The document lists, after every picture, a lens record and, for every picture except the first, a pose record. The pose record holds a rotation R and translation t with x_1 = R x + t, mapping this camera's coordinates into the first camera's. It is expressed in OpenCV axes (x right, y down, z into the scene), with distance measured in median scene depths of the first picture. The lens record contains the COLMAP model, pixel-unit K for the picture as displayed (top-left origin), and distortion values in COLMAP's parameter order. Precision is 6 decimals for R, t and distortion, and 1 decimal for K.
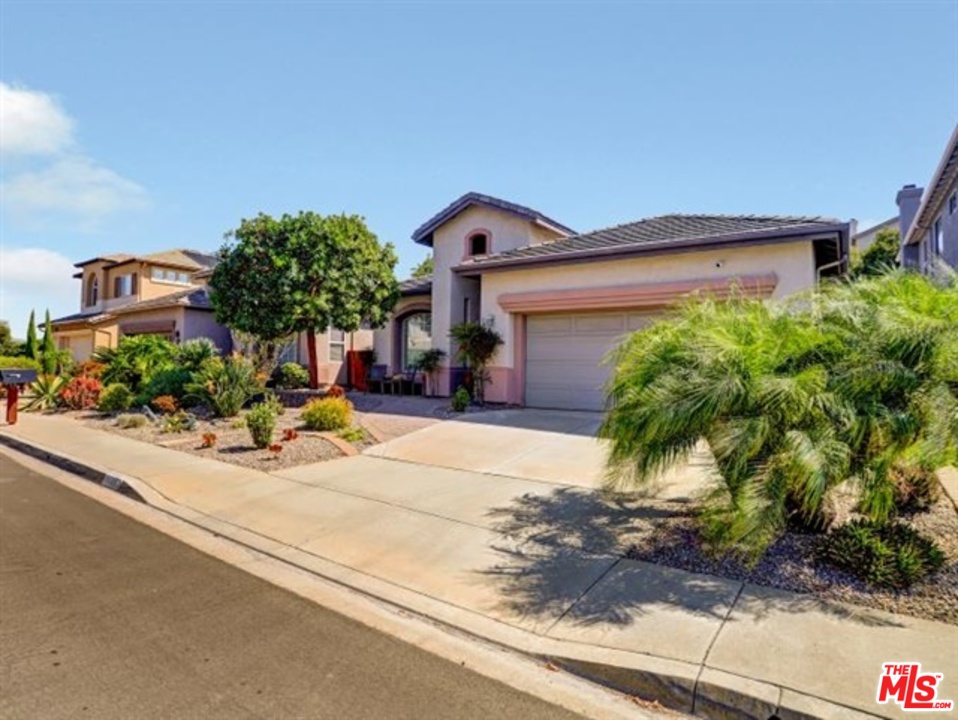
lens RADIAL K [[535.0, 0, 463.8], [0, 535.0, 334.7], [0, 0, 1]] dist [-0.054046, -0.000077]
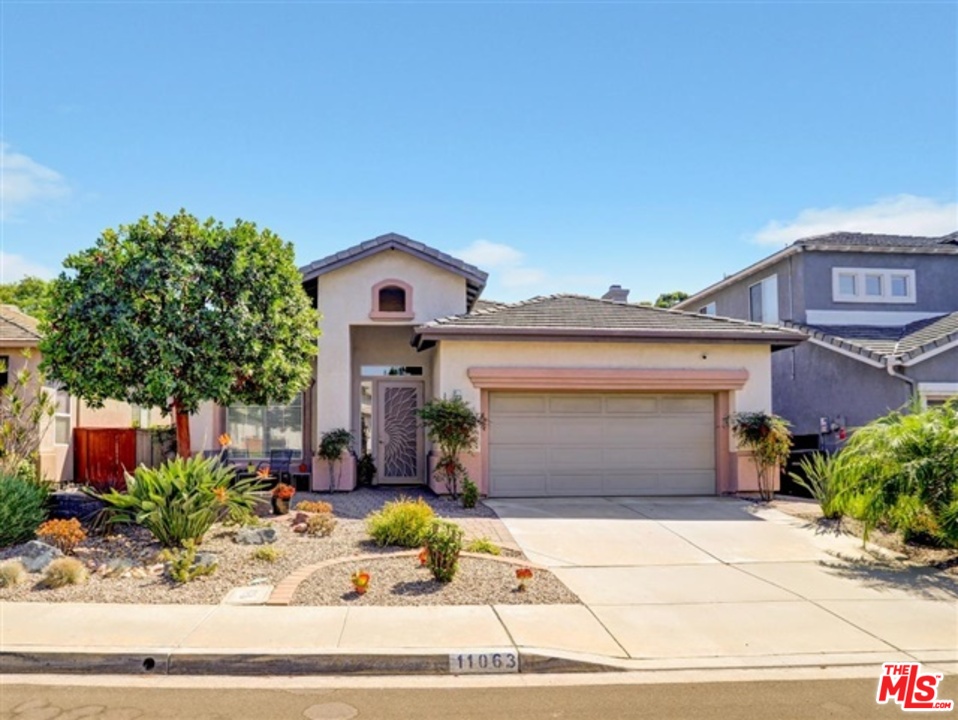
lens RADIAL K [[653.4, 0, 479.0], [0, 653.4, 360.0], [0, 0, 1]] dist [-0.045450, 0.004680]
pose [[0.772298, 0.074936, 0.630825, -0.492429], [-0.027761, 0.996051, -0.084335, 0.001015], [-0.634654, 0.047619, 0.771328, 0.175130]]
